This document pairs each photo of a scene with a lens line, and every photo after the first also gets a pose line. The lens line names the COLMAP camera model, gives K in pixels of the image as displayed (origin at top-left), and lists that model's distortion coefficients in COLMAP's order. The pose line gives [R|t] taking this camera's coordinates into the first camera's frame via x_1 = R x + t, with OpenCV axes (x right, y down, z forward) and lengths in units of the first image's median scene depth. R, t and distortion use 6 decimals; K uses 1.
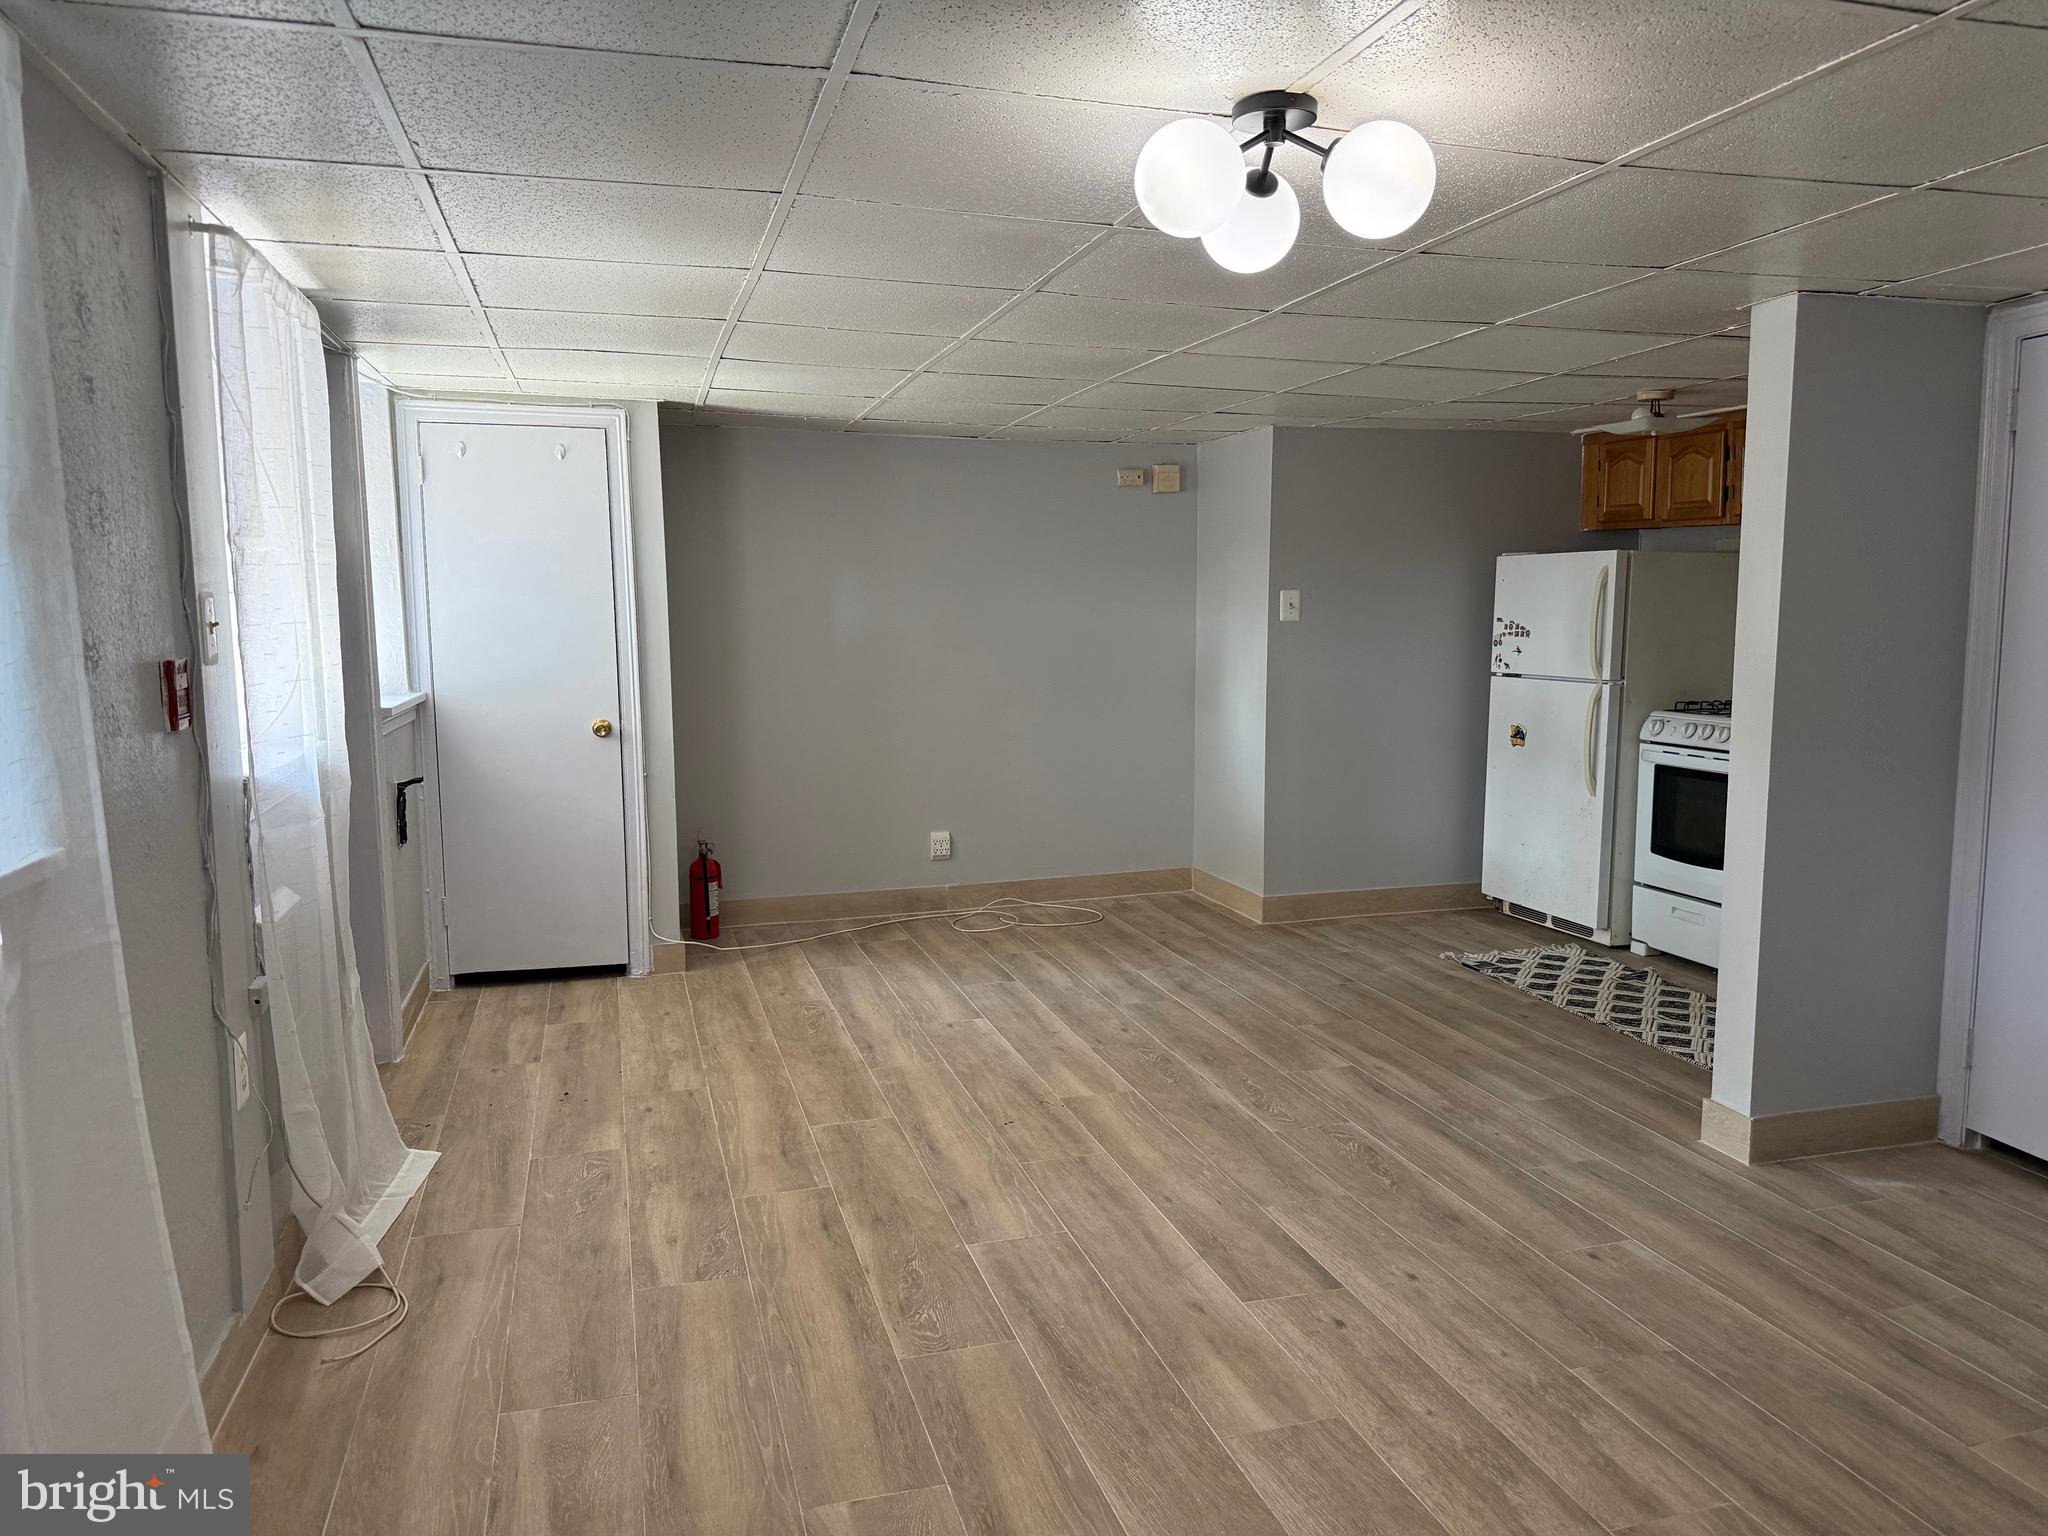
lens RADIAL K [[1435.4, 0, 1024.0], [0, 1435.4, 768.0], [0, 0, 1]] dist [0.089251, -0.123681]
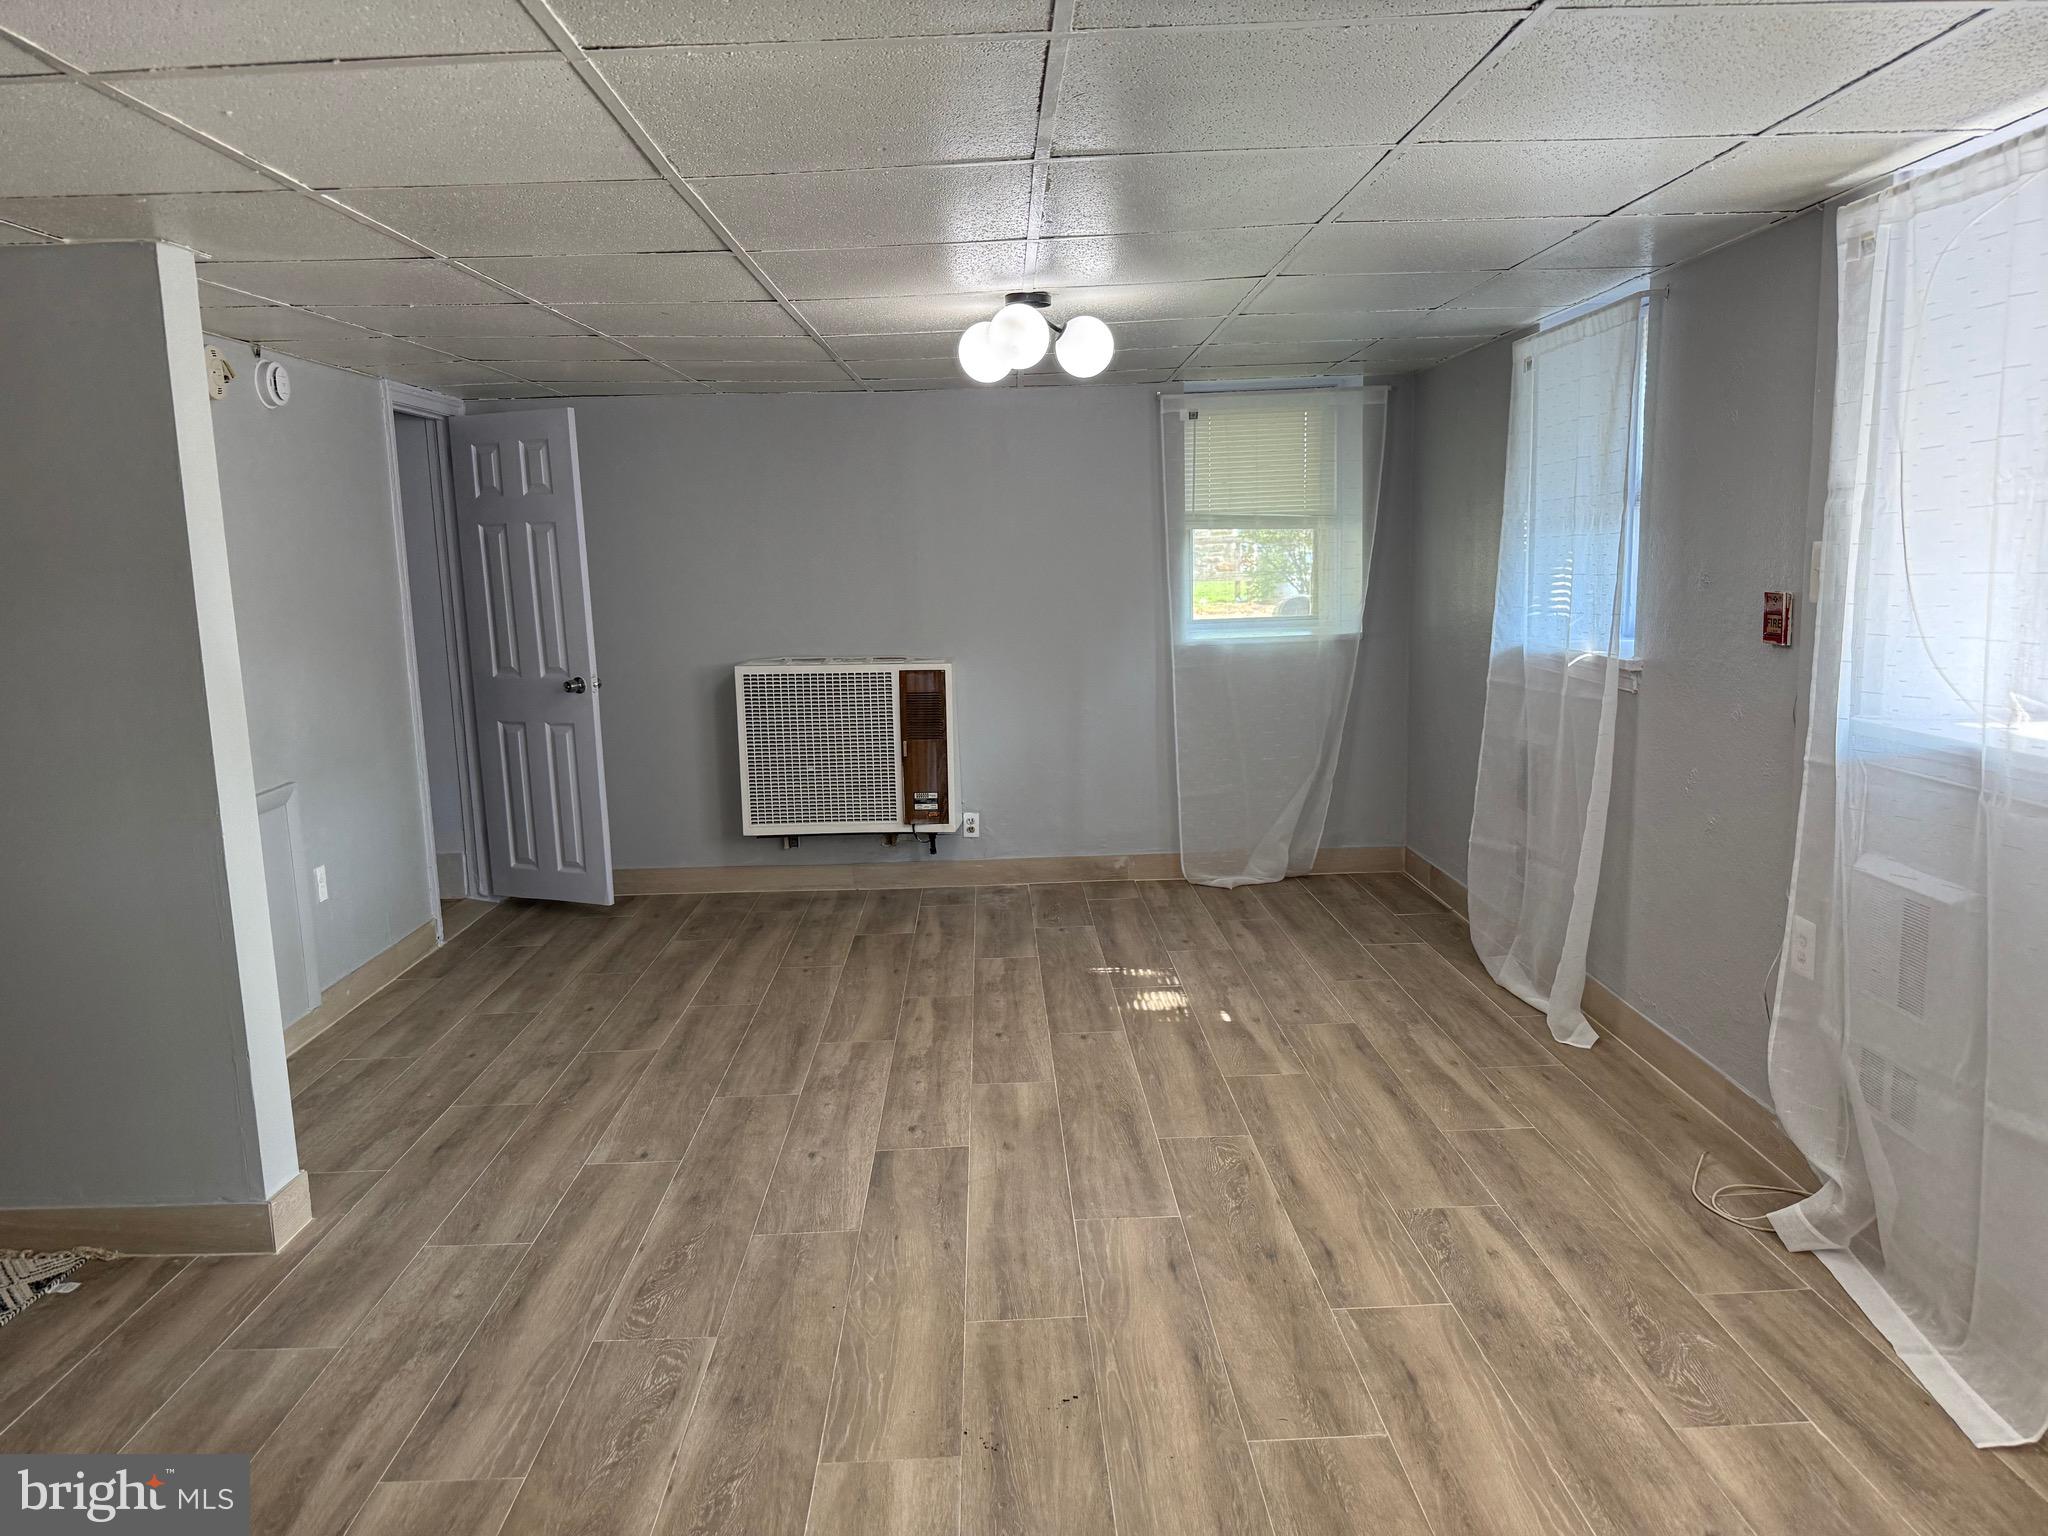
lens RADIAL K [[1435.4, 0, 1024.0], [0, 1435.4, 768.0], [0, 0, 1]] dist [0.089251, -0.123681]
pose [[-0.967329, -0.007053, 0.253426, -0.163400], [0.061540, 0.963185, 0.261703, -0.209018], [-0.245942, 0.268748, -0.931282, 1.638108]]
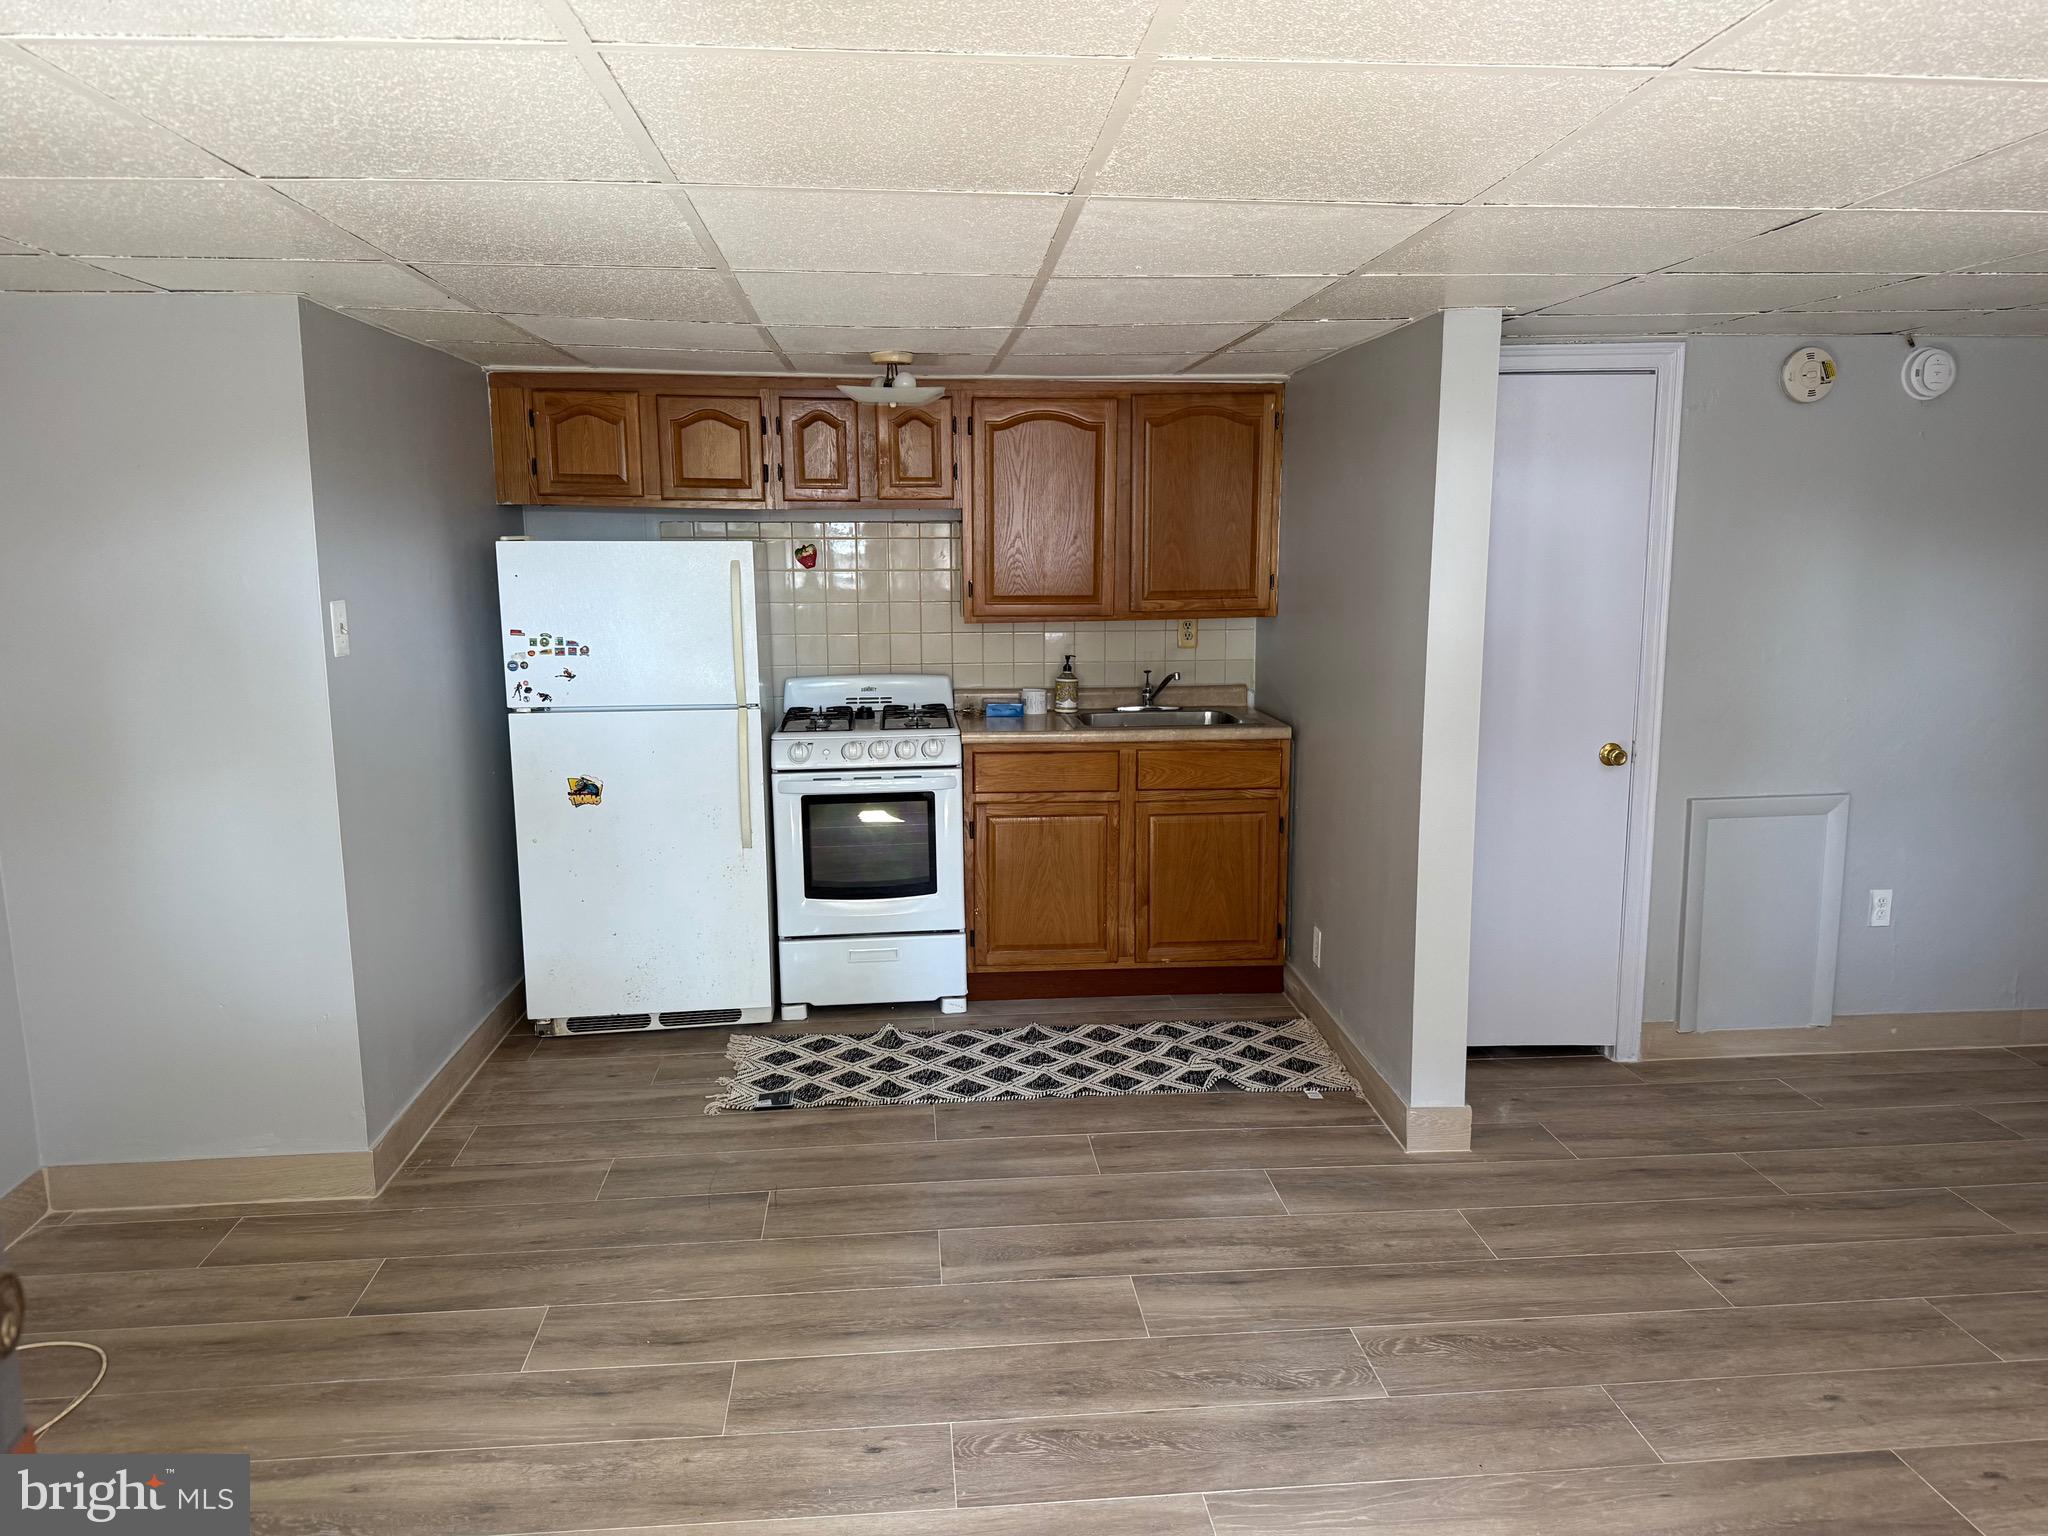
lens RADIAL K [[1435.4, 0, 1024.0], [0, 1435.4, 768.0], [0, 0, 1]] dist [0.089251, -0.123681]
pose [[0.195482, -0.157820, 0.967926, -0.524615], [0.120987, 0.983308, 0.135893, -0.175090], [-0.973216, 0.090541, 0.211313, 1.047264]]
